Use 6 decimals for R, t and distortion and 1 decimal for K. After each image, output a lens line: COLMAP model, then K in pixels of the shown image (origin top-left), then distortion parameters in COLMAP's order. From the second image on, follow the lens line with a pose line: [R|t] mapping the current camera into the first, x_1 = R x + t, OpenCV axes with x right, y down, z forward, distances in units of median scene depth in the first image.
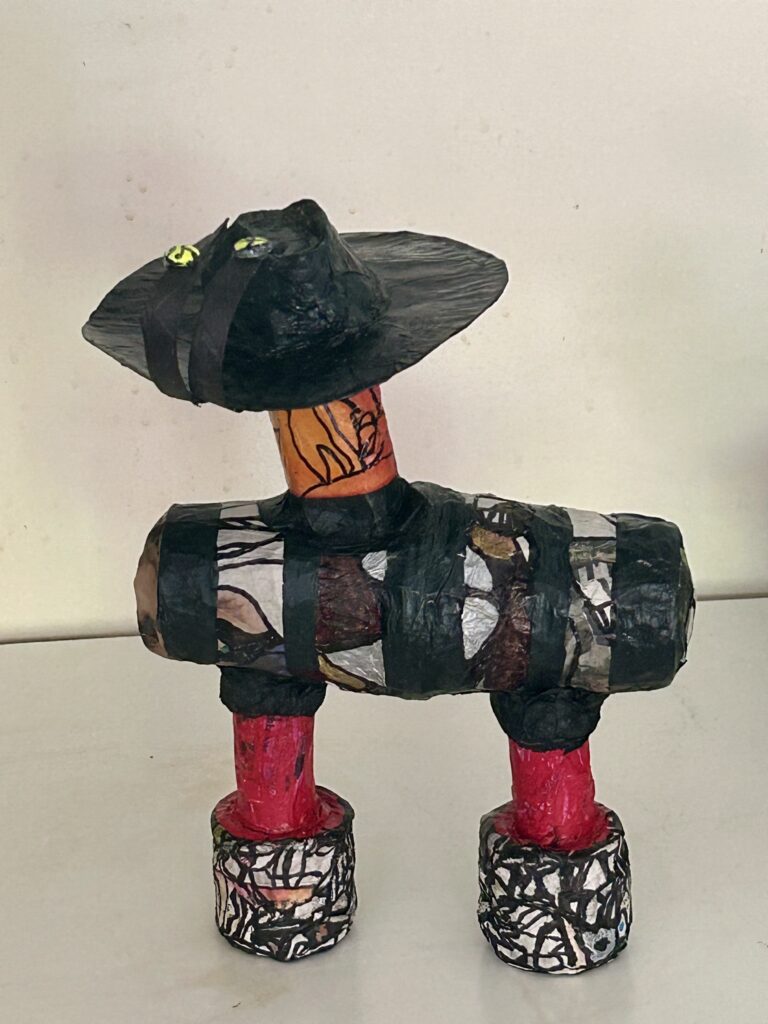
lens RADIAL K [[2793.1, 0, 384.0], [0, 2793.1, 511.6], [0, 0, 1]] dist [-0.142068, 0.000000]
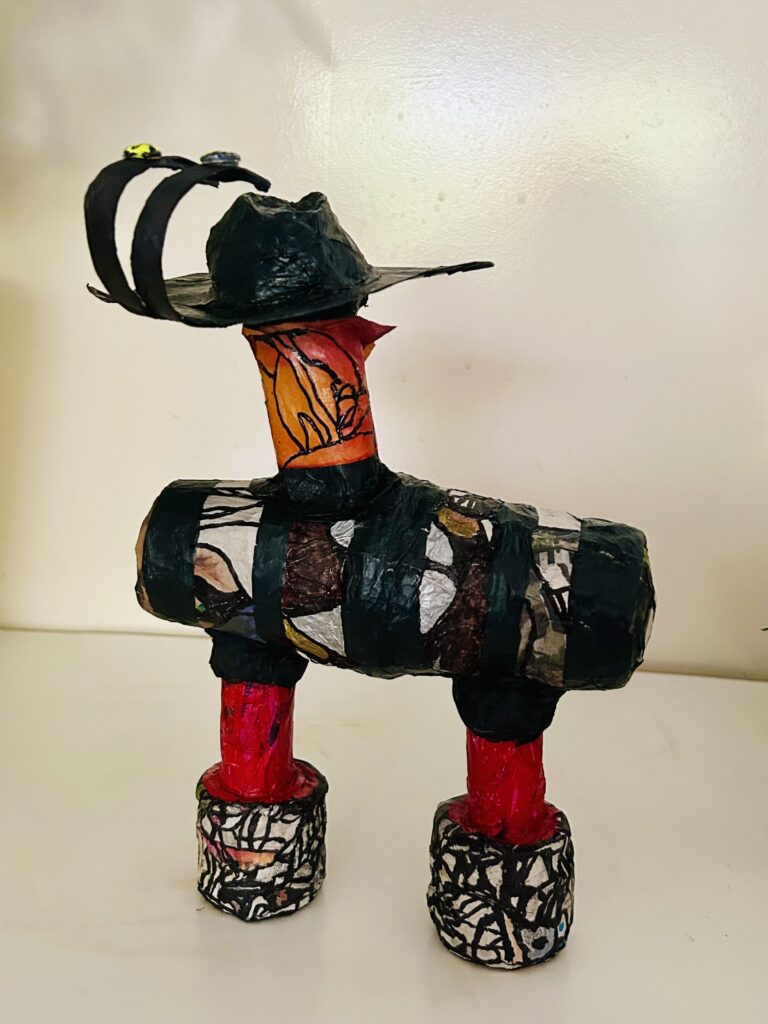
lens RADIAL K [[1112.3, 0, 395.1], [0, 1112.3, 508.1], [0, 0, 1]] dist [-0.030601, 0.000000]
pose [[0.989119, 0.081429, -0.122529, 0.064234], [-0.103080, 0.977828, -0.182280, 0.081225], [0.104969, 0.192927, 0.975582, 0.583450]]
